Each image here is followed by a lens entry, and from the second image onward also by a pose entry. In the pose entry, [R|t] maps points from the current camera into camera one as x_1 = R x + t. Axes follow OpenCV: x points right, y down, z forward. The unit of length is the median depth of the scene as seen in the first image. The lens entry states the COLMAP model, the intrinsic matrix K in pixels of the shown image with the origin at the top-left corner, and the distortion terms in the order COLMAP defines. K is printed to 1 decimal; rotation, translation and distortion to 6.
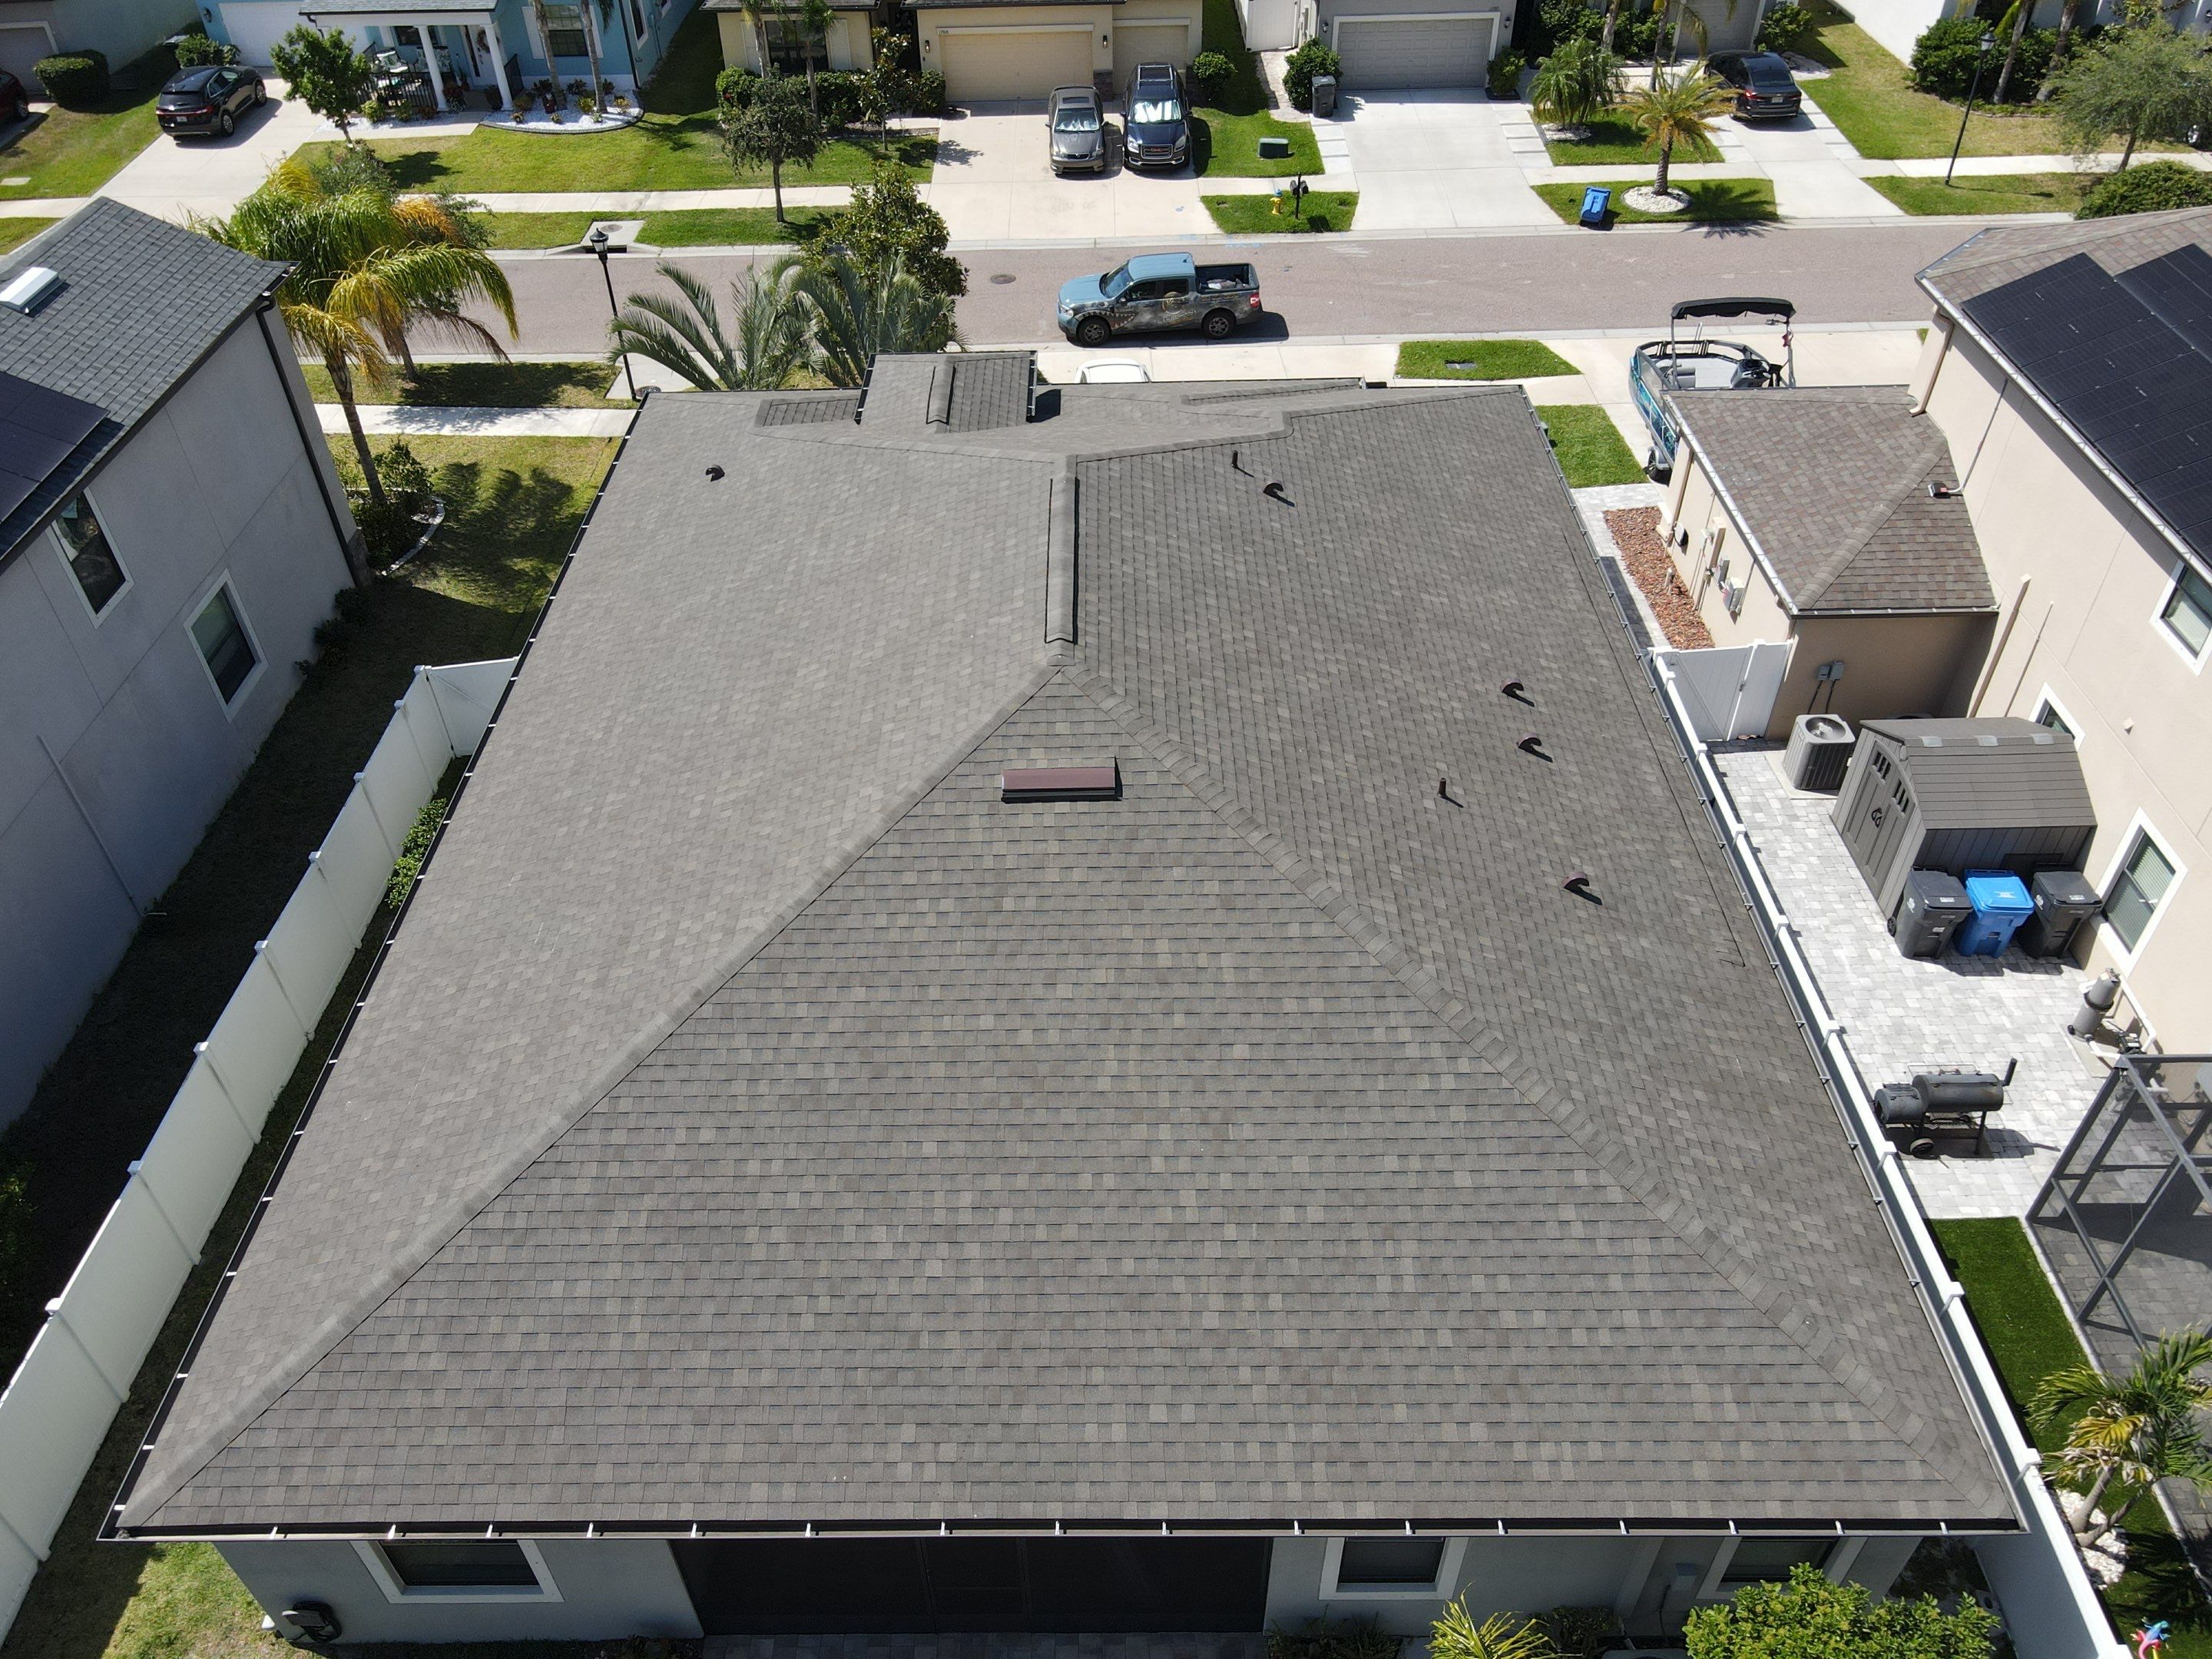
lens RADIAL K [[1617.0, 0, 1083.1], [0, 1617.0, 827.7], [0, 0, 1]] dist [-0.003369, 0.013481]
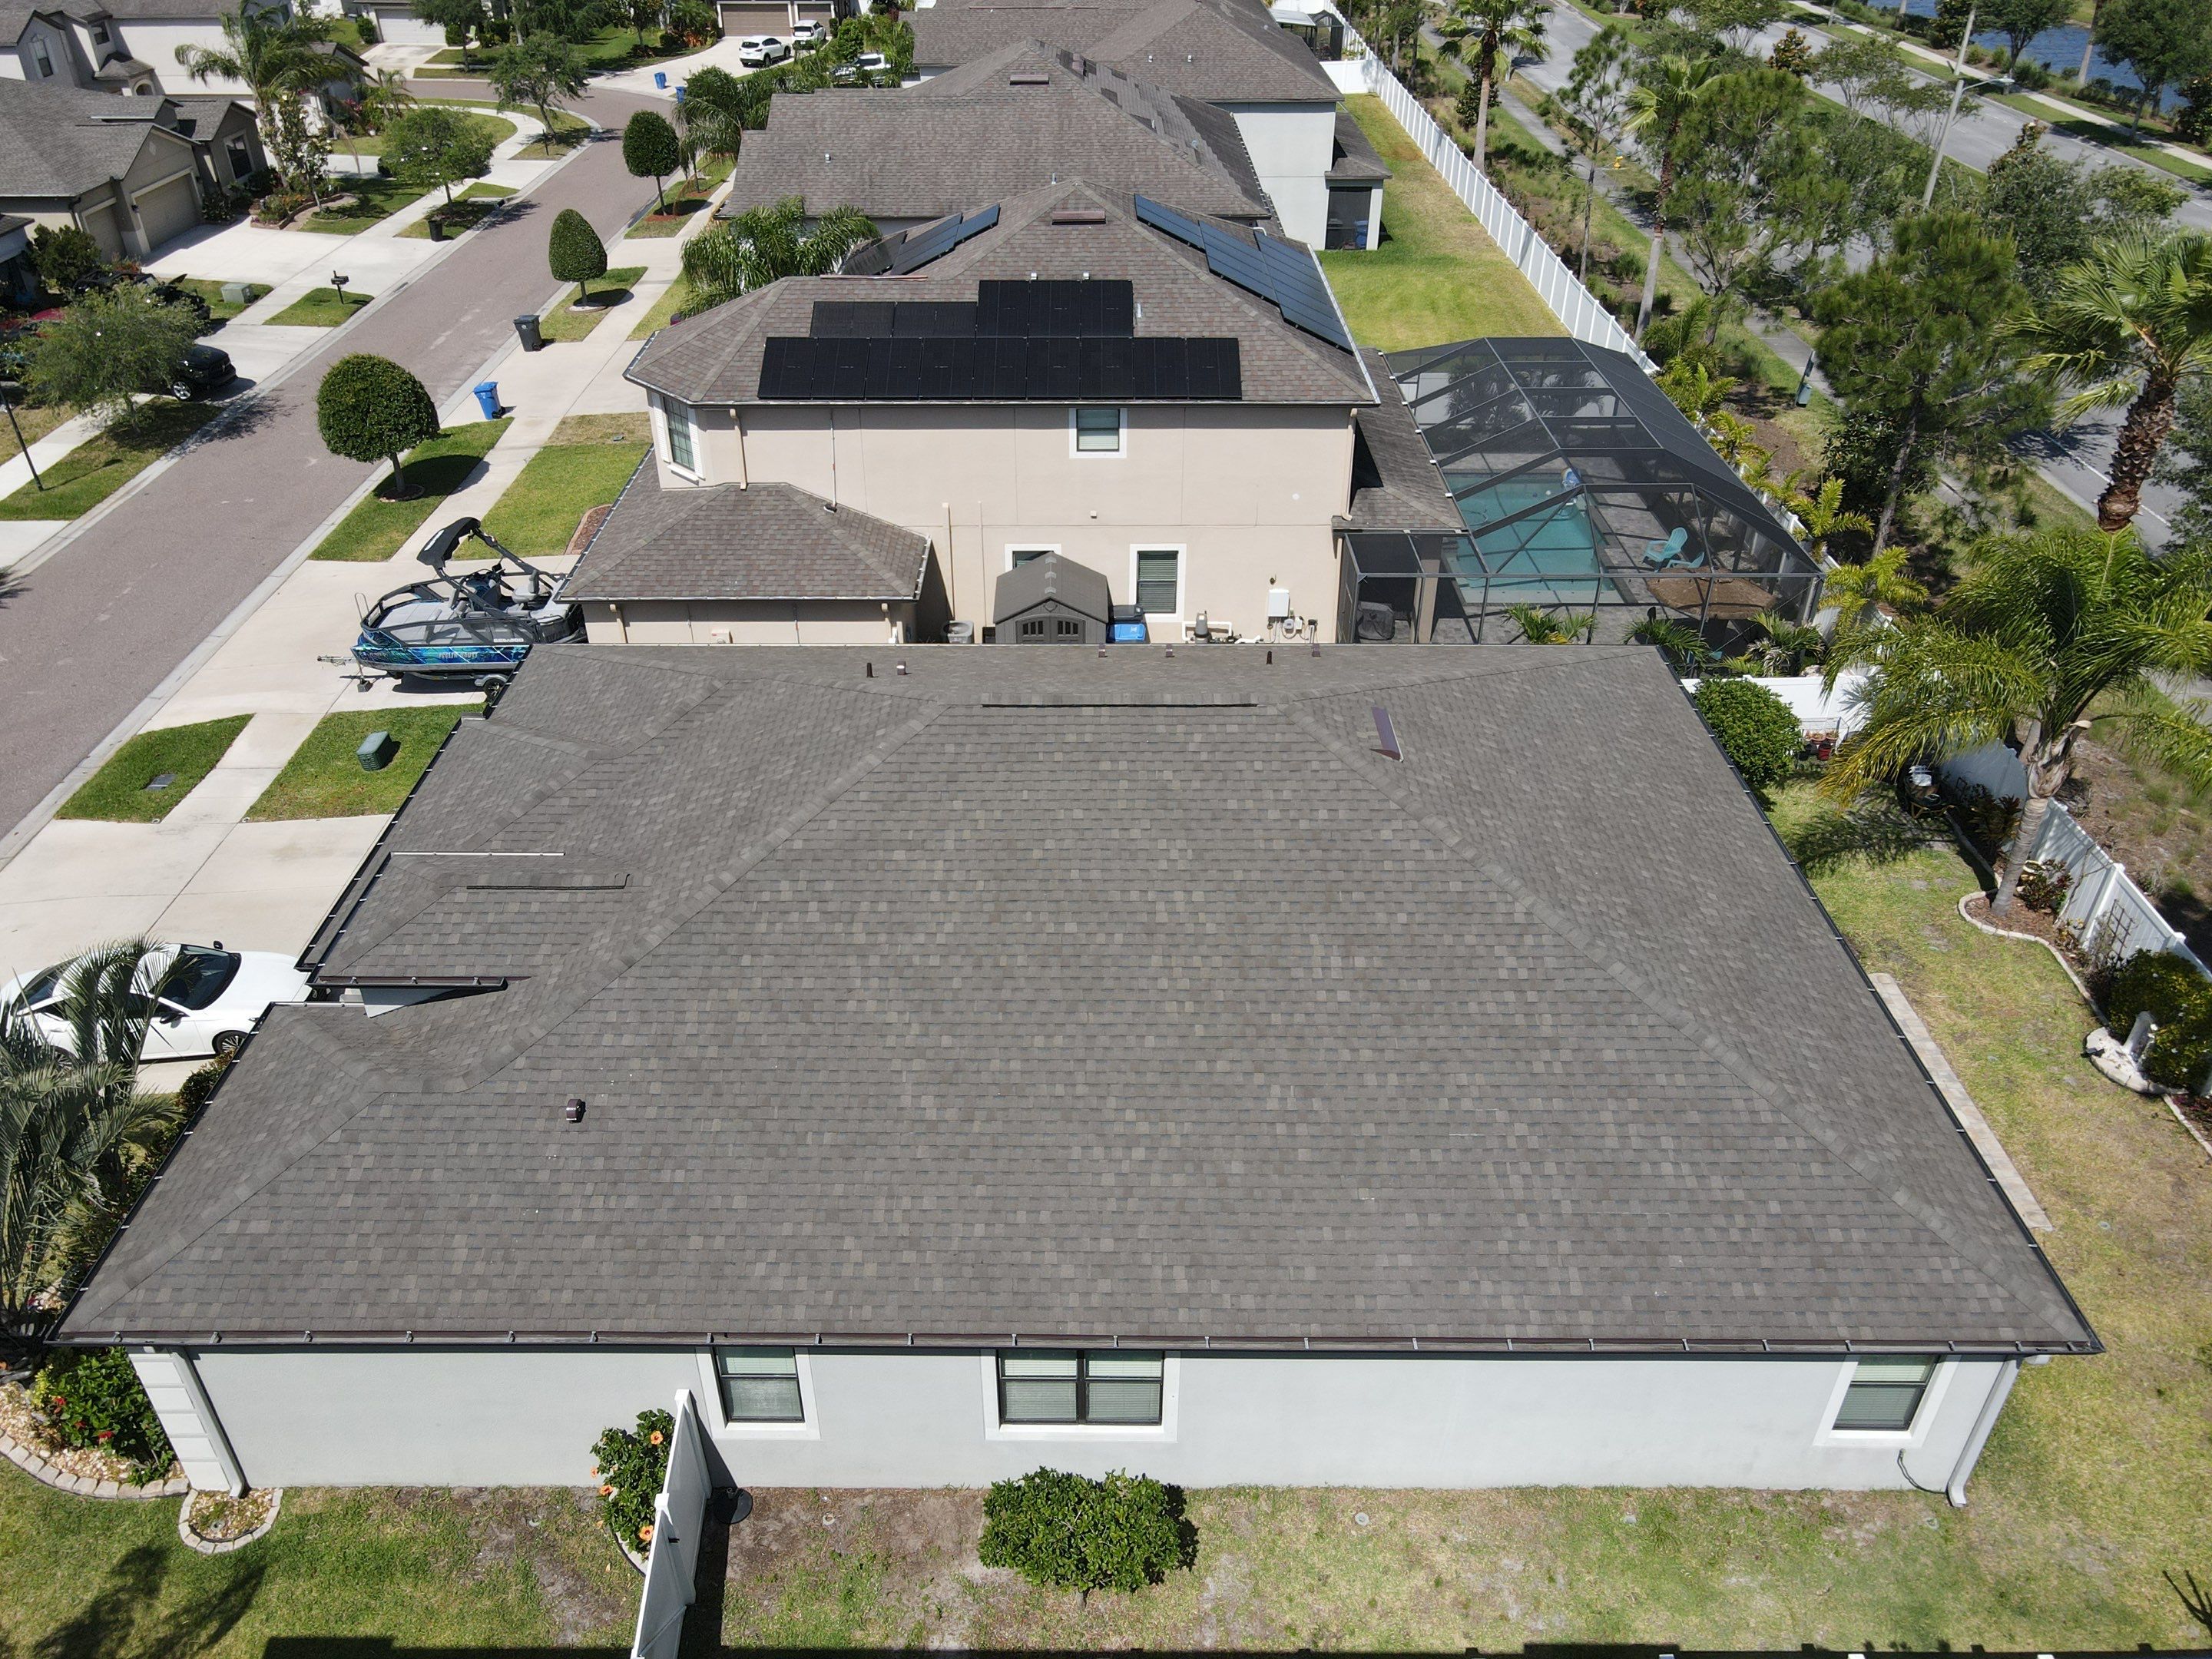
lens RADIAL K [[1621.1, 0, 1047.1], [0, 1621.1, 806.1], [0, 0, 1]] dist [-0.009652, 0.002595]
pose [[0.018760, -0.524175, 0.851404, -1.050917], [0.661609, 0.644957, 0.382496, -0.604096], [-0.749614, 0.556121, 0.358898, 0.675911]]
